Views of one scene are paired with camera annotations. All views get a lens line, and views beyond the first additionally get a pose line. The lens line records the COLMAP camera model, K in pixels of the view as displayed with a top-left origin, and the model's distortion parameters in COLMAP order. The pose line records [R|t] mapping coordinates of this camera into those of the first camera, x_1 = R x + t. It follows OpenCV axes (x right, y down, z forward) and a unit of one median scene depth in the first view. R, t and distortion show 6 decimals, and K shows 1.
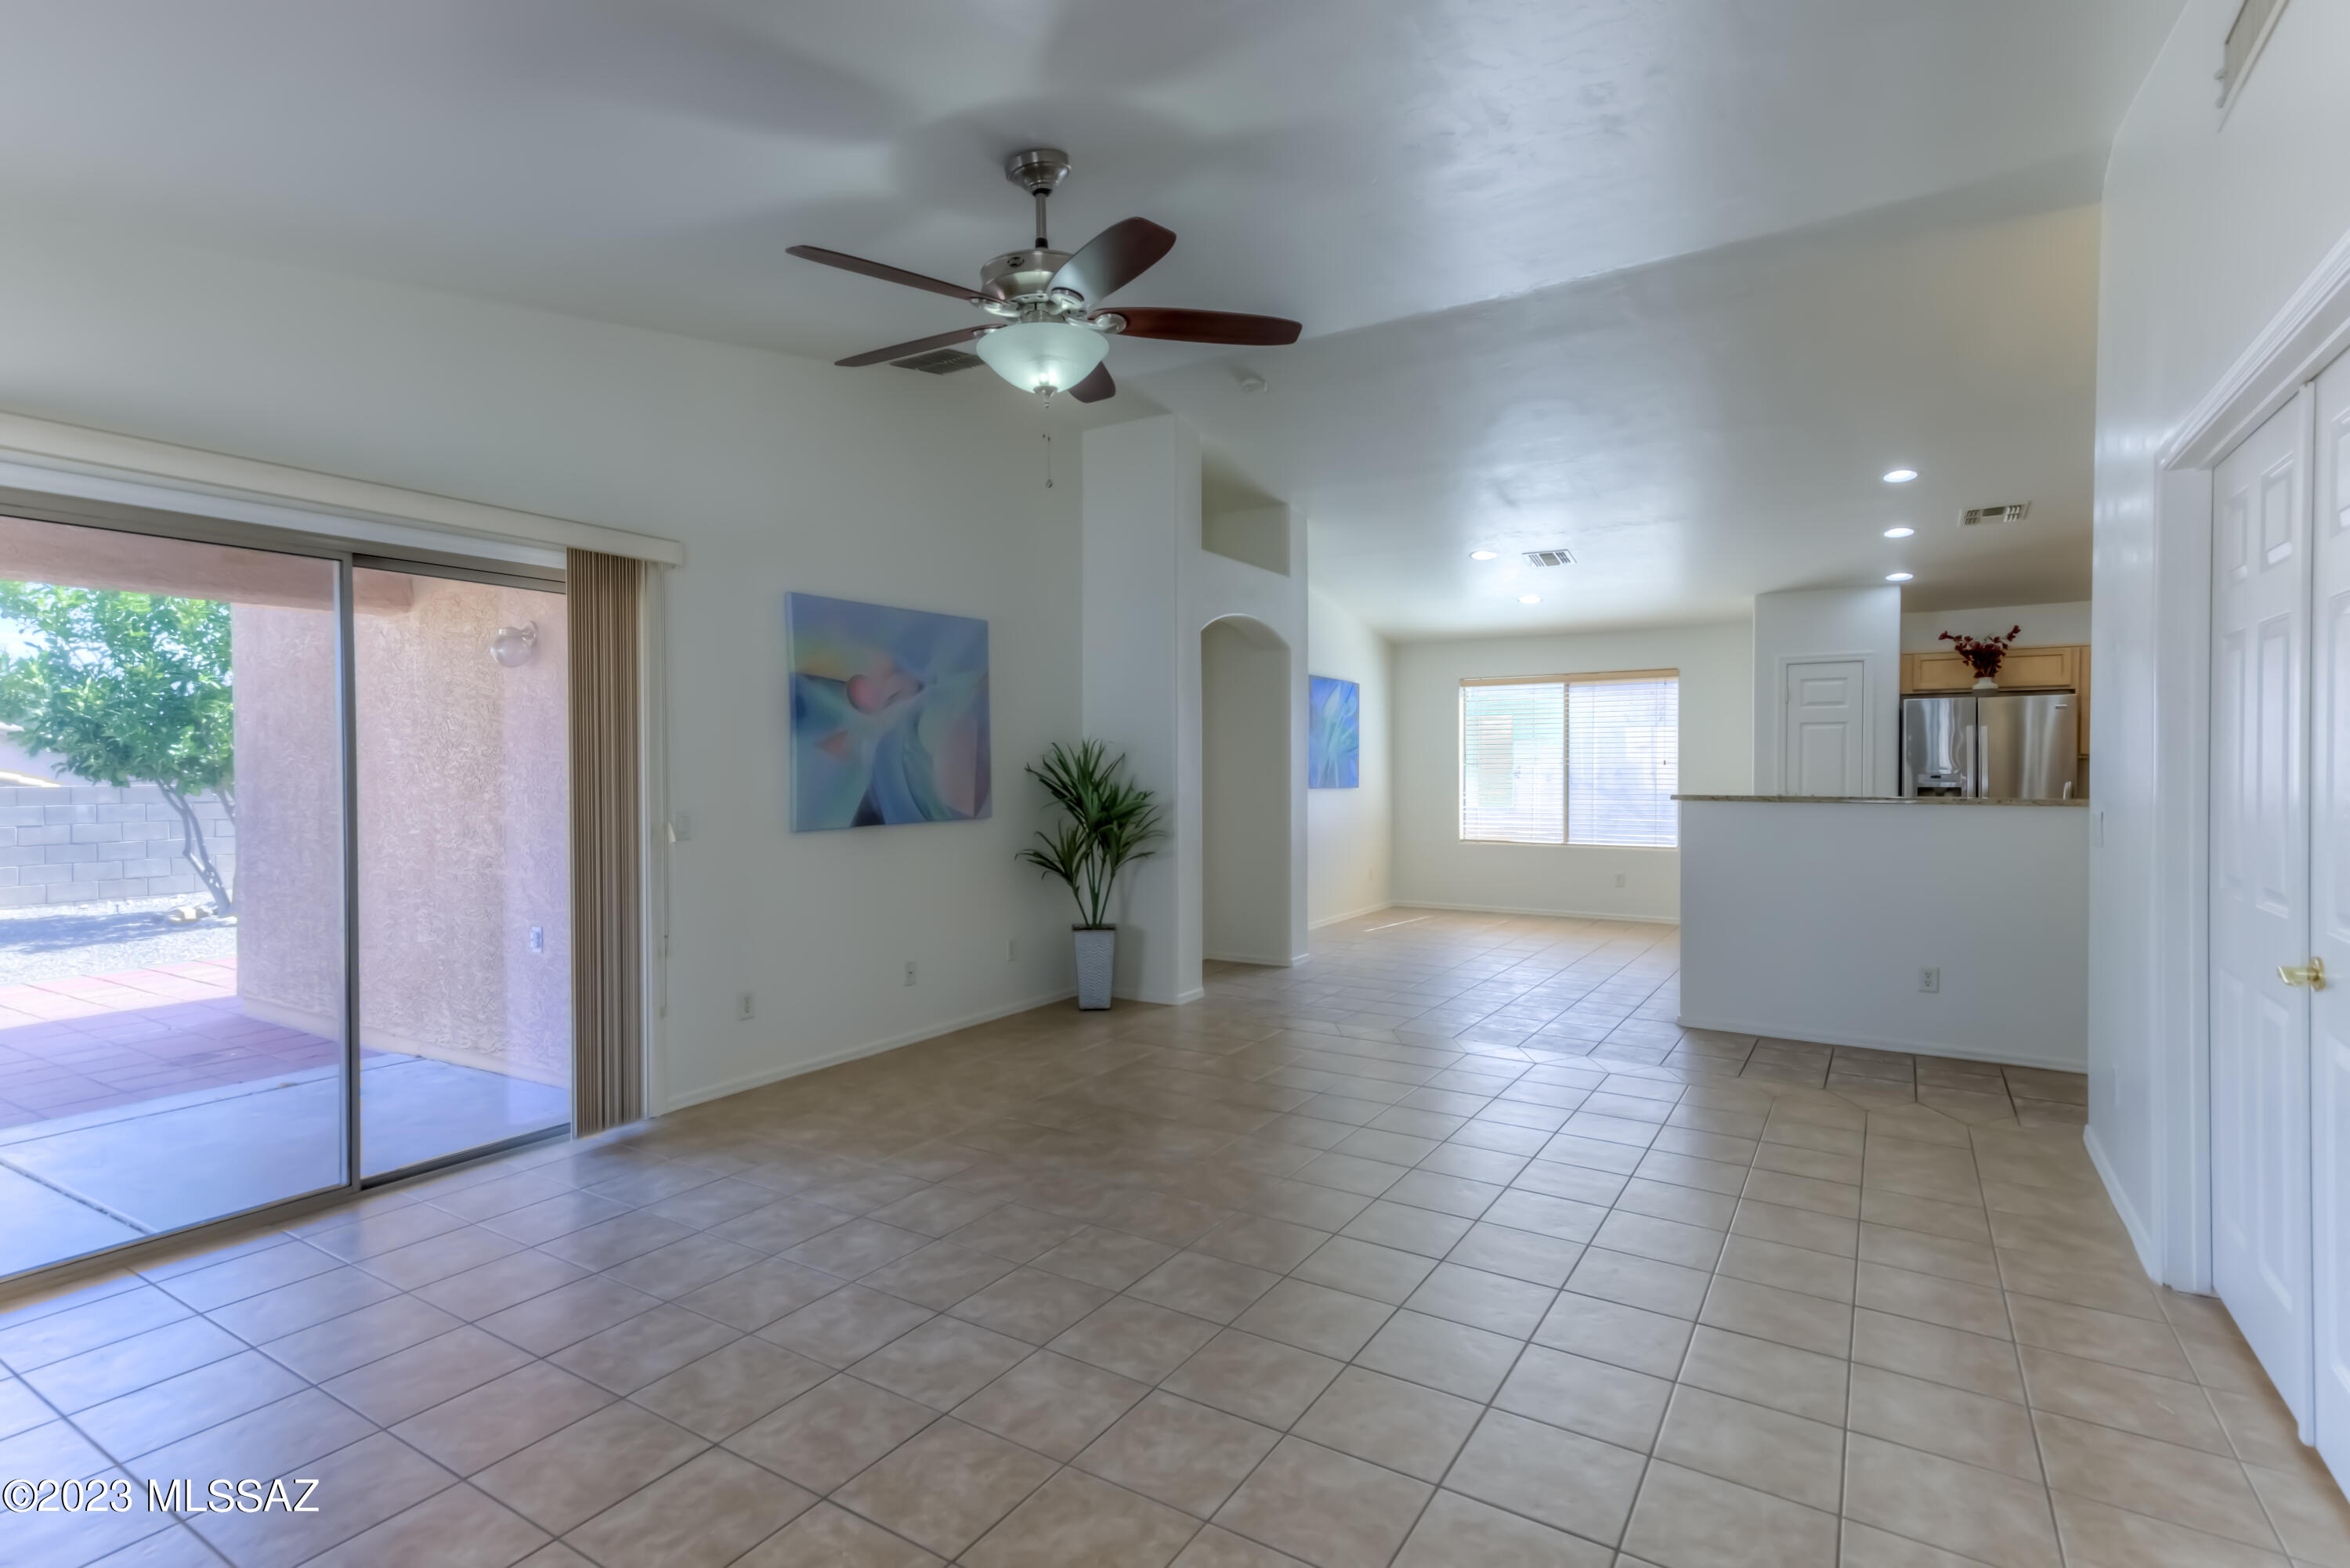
lens RADIAL K [[1106.7, 0, 1180.8], [0, 1106.7, 778.0], [0, 0, 1]] dist [0.024869, 0.000965]
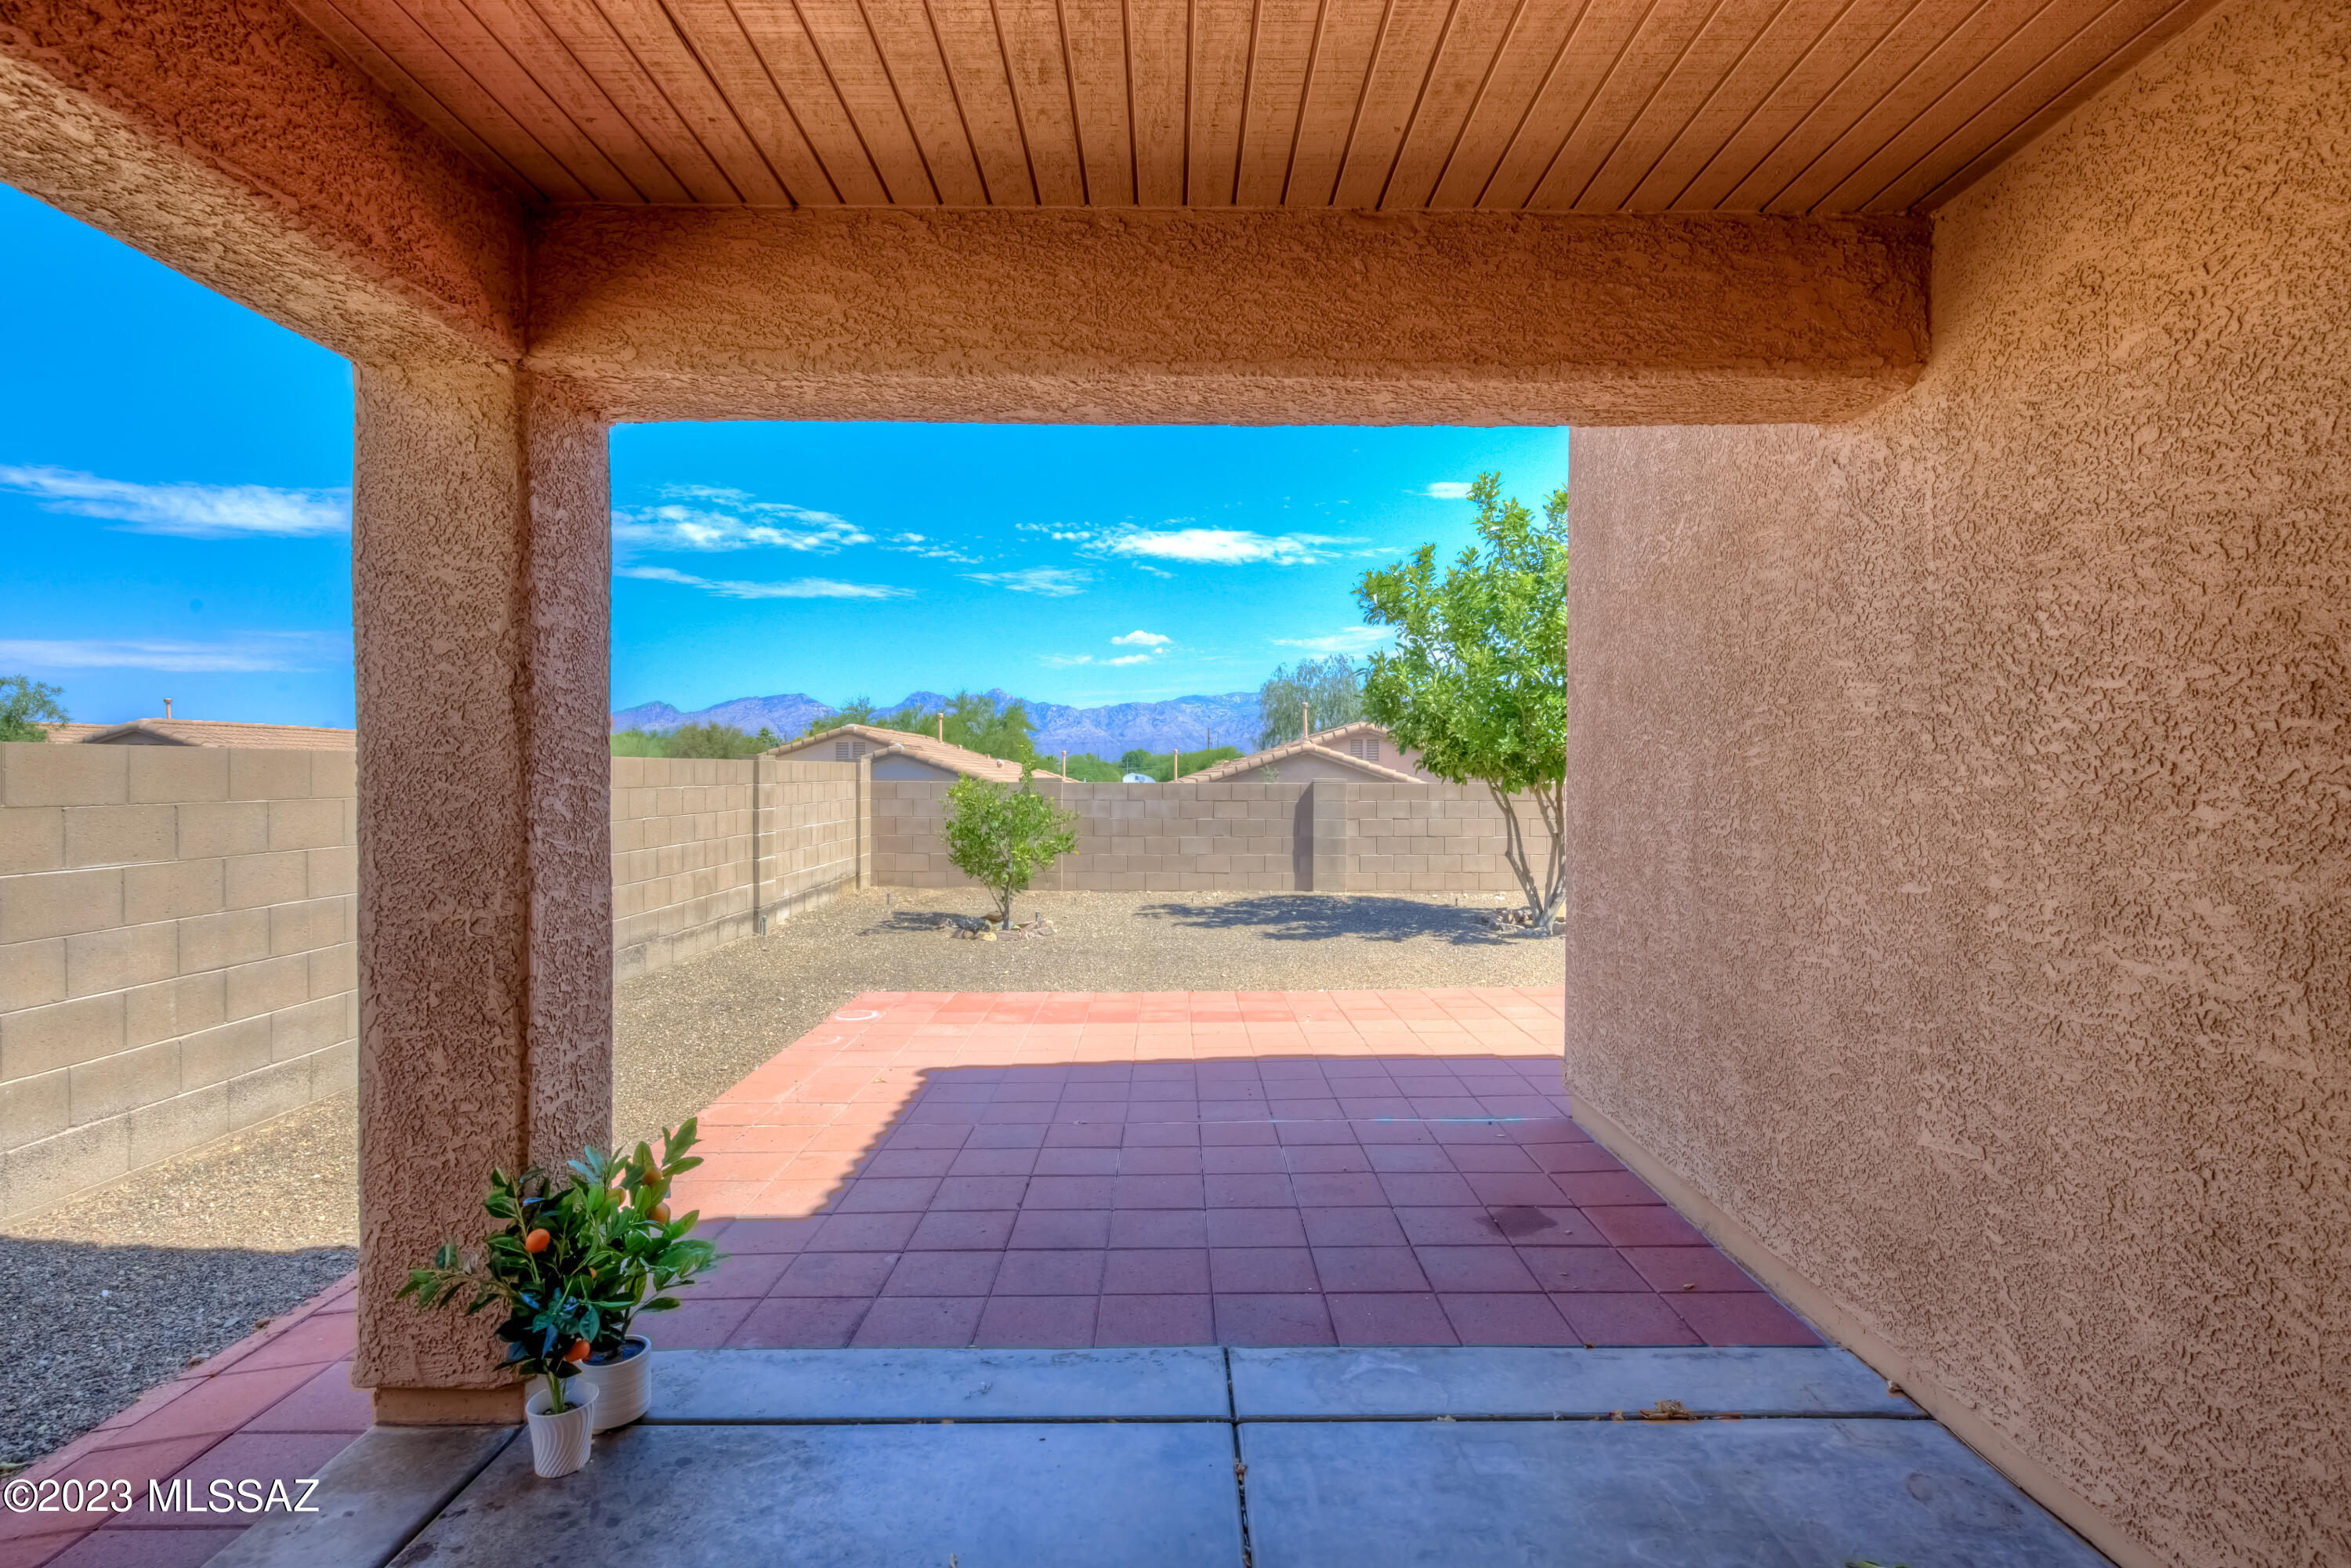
lens RADIAL K [[1121.9, 0, 1175.5], [0, 1121.9, 784.0], [0, 0, 1]] dist [-0.000400, 0.000022]
pose [[0.533080, 0.014608, -0.845939, -0.488108], [-0.015214, 0.999855, 0.007678, 0.008372], [0.845928, 0.008778, 0.533225, 0.544961]]
